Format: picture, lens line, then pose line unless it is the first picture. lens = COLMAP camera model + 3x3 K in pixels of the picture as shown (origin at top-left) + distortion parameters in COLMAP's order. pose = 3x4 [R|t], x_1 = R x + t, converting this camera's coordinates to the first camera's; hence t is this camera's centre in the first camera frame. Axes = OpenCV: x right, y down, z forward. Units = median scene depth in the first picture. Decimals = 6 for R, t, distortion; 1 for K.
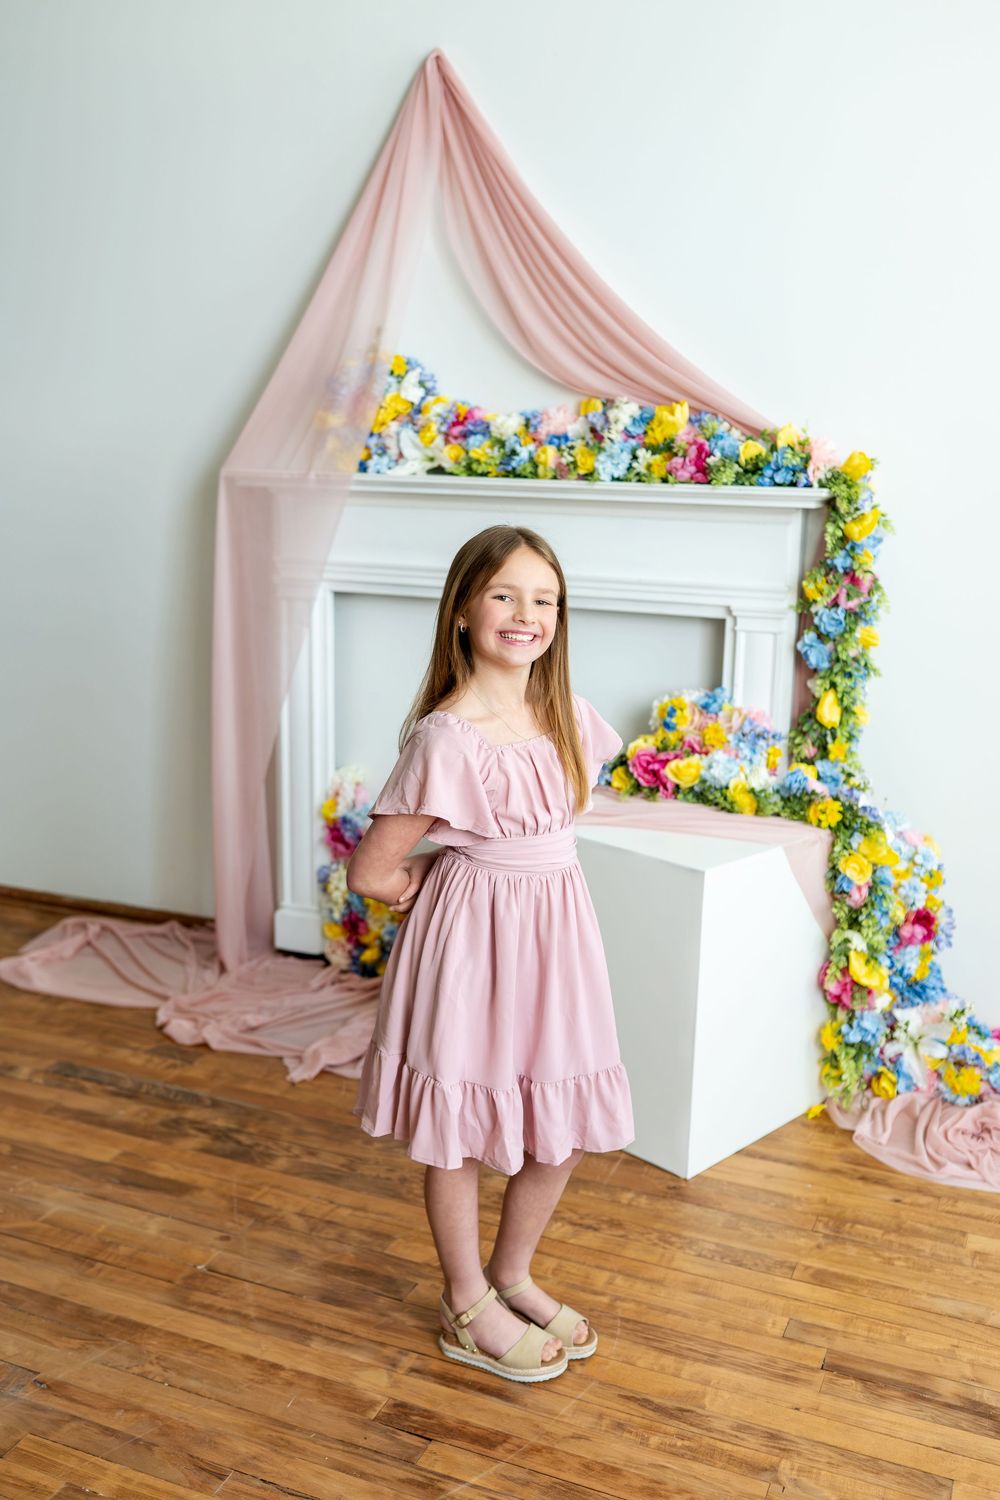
lens RADIAL K [[1462.3, 0, 479.8], [0, 1462.3, 709.3], [0, 0, 1]] dist [-0.003081, -0.002708]
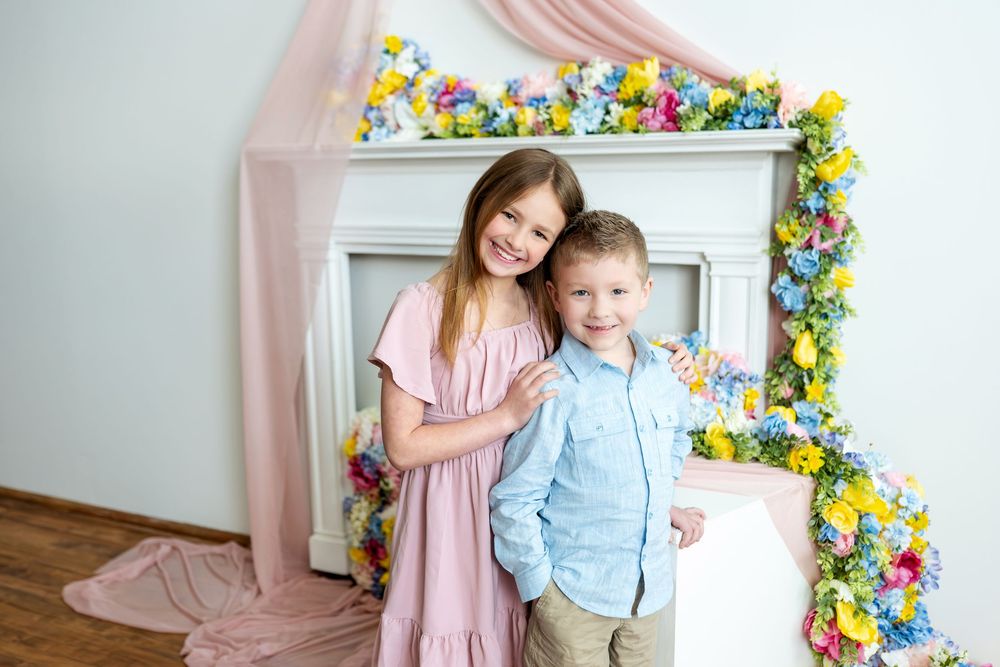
lens RADIAL K [[938.7, 0, 497.6], [0, 938.7, 333.0], [0, 0, 1]] dist [-0.004909, 0.000355]
pose [[0.997736, -0.022664, -0.063319, 0.068200], [0.021668, 0.999631, -0.016363, -0.006157], [0.063666, 0.014954, 0.997859, 0.339576]]
